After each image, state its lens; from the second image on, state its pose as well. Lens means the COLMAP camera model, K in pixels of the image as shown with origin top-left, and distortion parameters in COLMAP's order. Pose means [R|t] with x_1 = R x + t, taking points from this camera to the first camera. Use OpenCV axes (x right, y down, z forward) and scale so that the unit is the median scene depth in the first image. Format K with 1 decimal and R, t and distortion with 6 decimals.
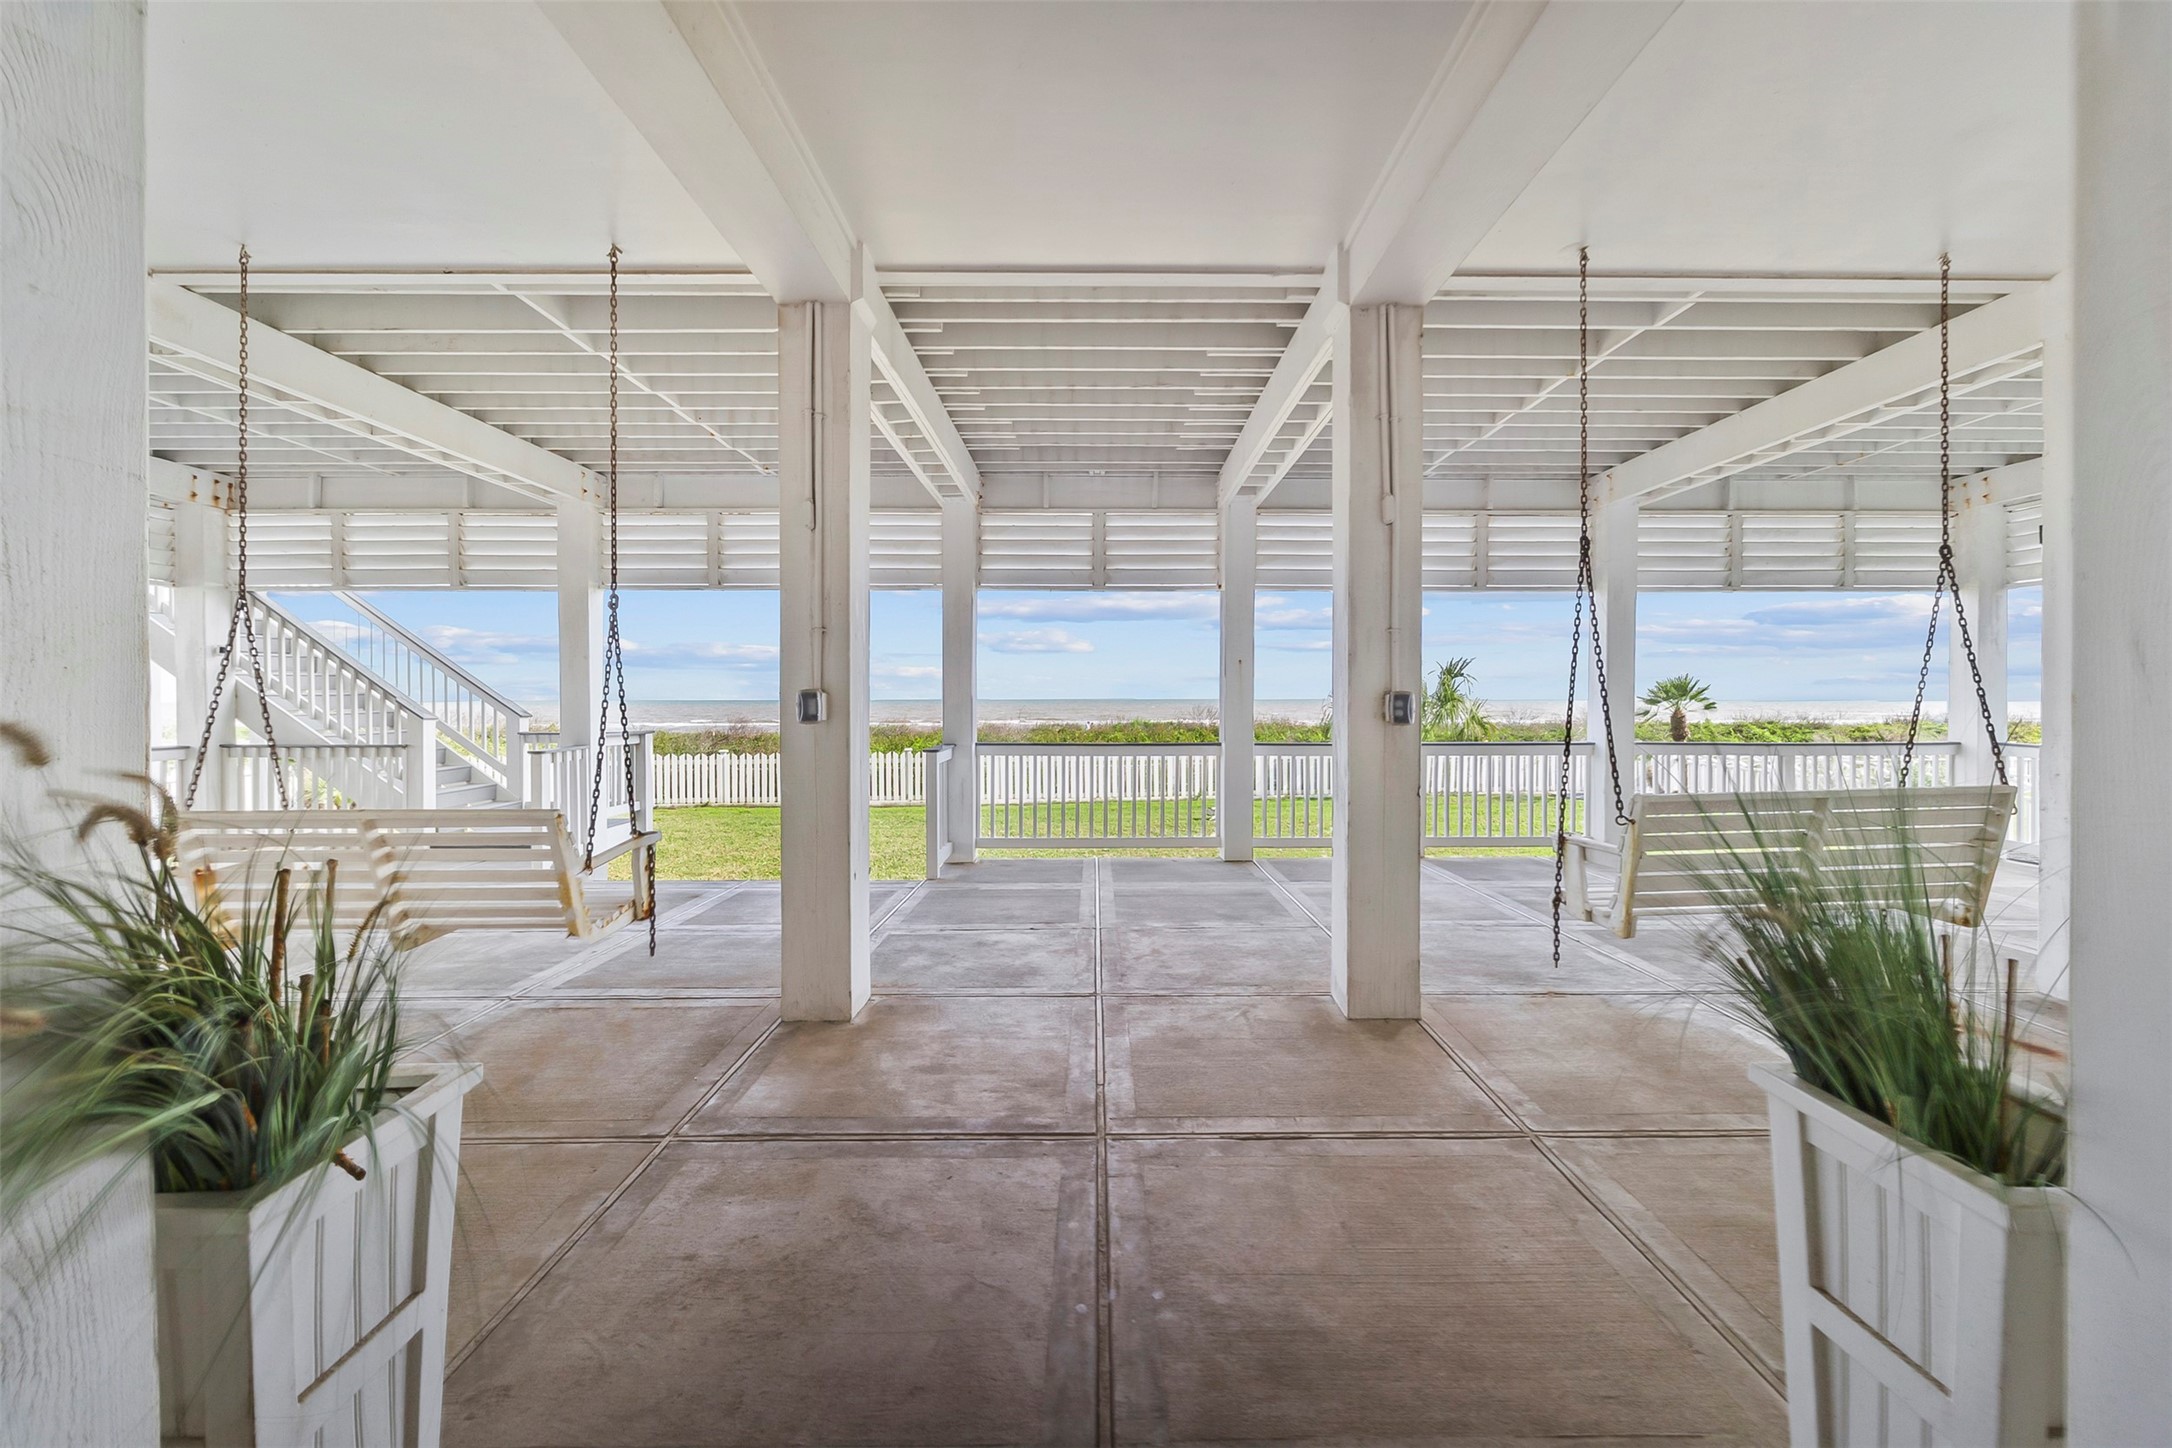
lens RADIAL K [[841.9, 0, 1097.8], [0, 841.9, 709.1], [0, 0, 1]] dist [-0.008619, 0.000036]
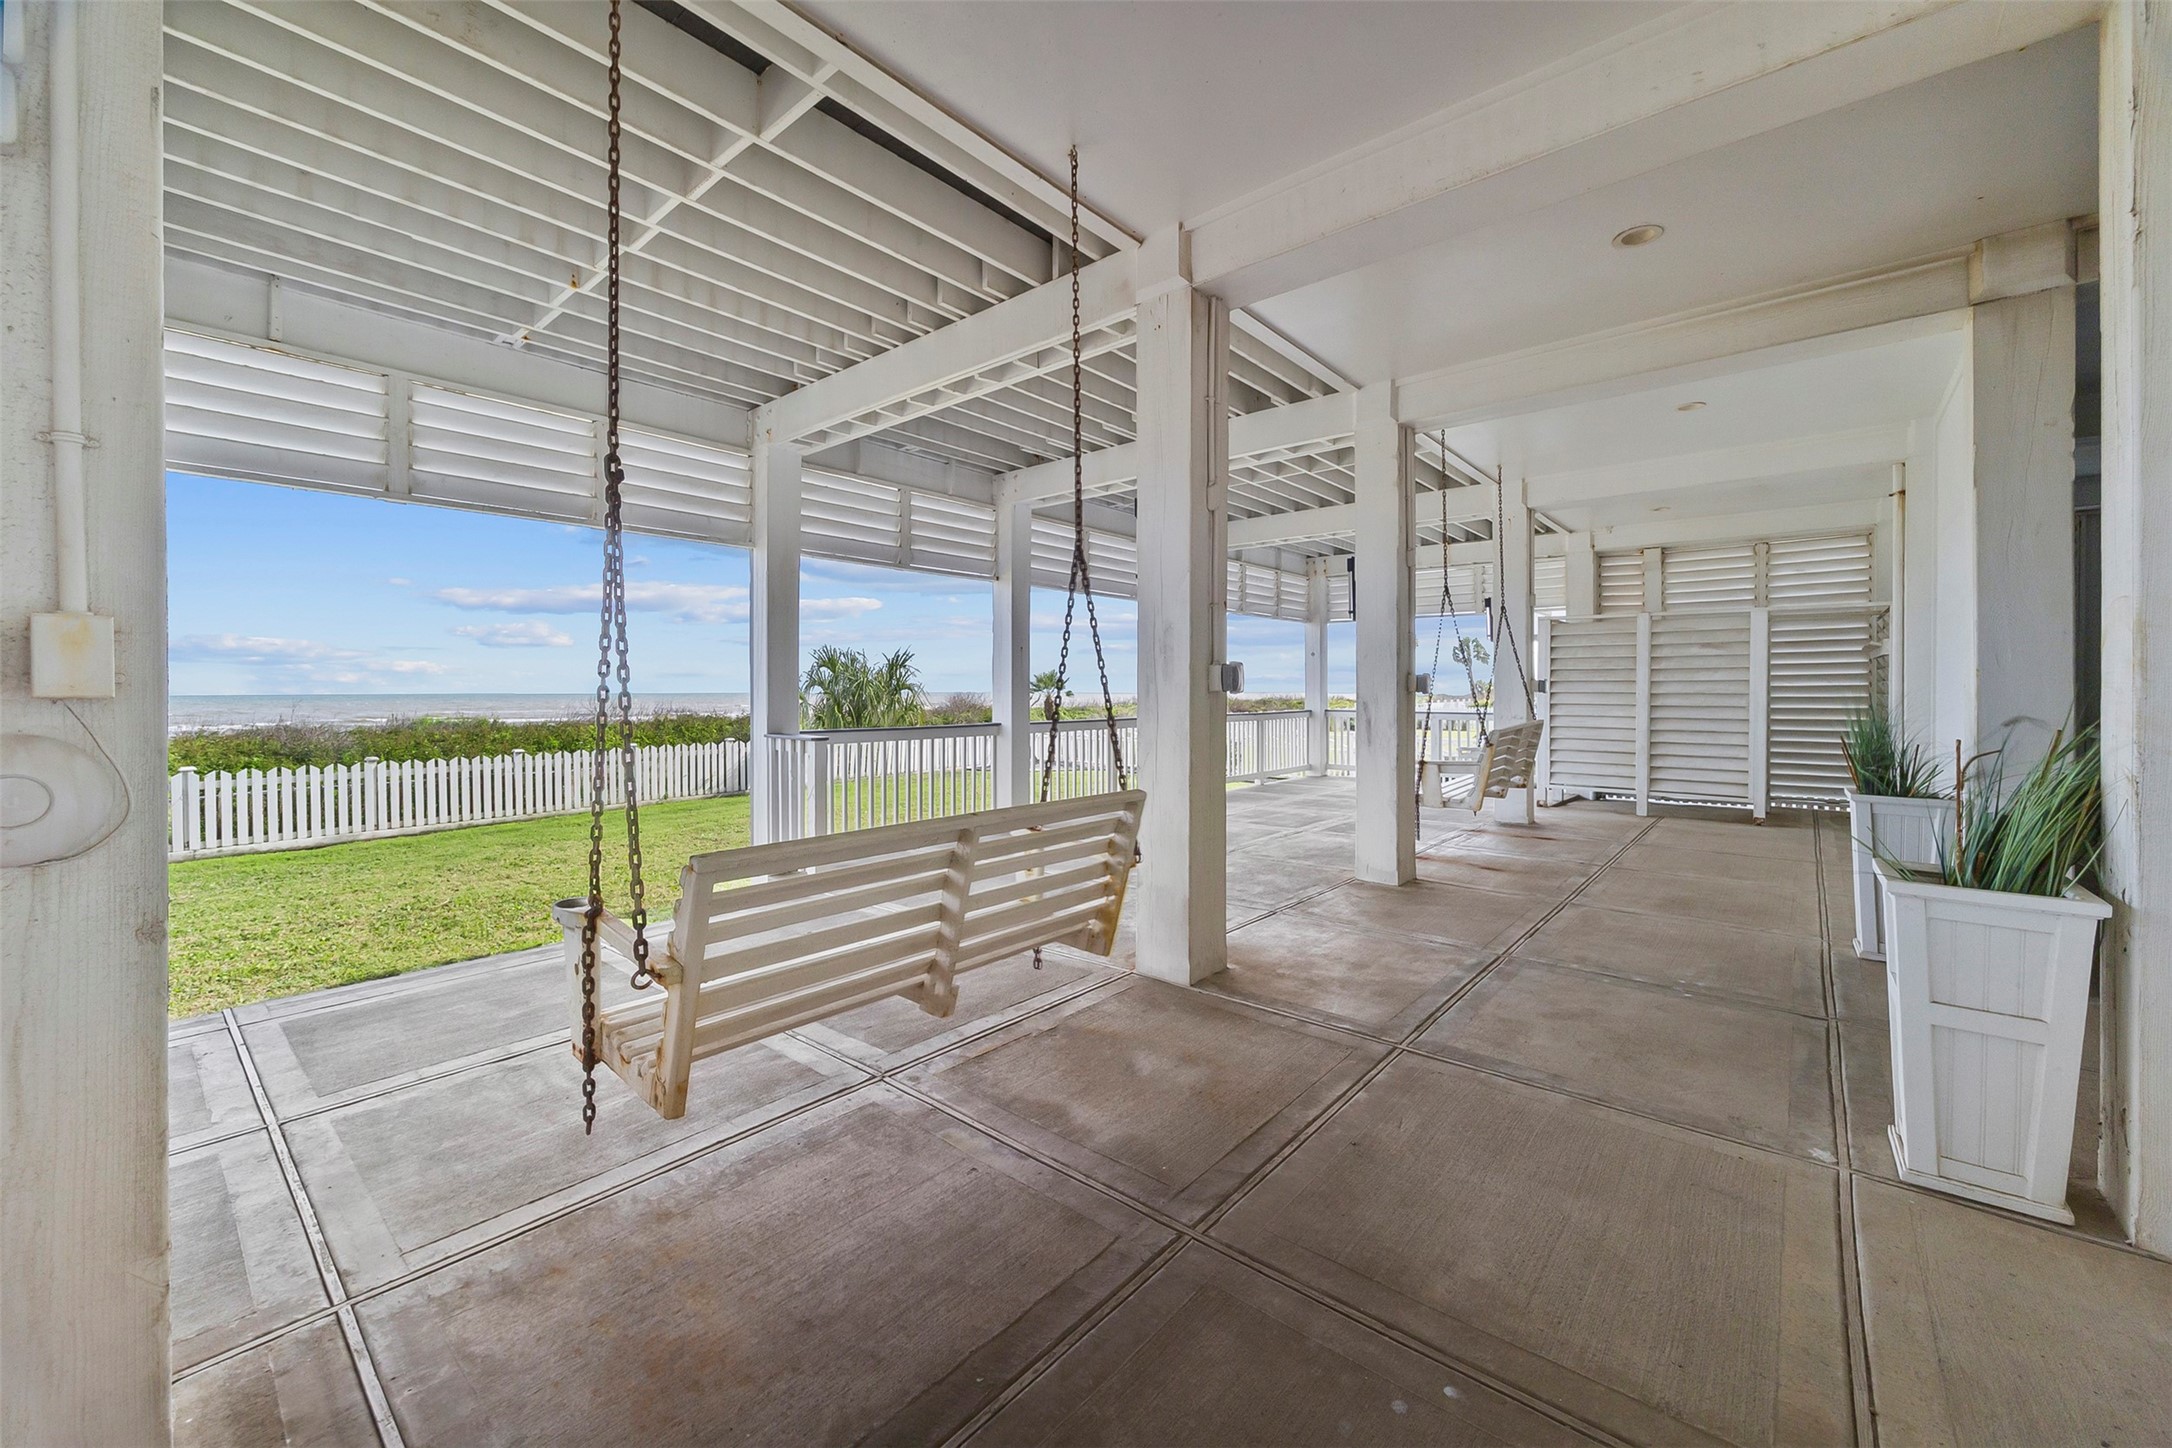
lens RADIAL K [[841.9, 0, 1101.9], [0, 841.9, 708.0], [0, 0, 1]] dist [-0.008619, 0.000036]
pose [[0.651933, -0.014491, 0.758138, -1.104637], [0.009715, 0.999895, 0.010758, 0.018927], [-0.758215, 0.000352, 0.652005, 0.371739]]
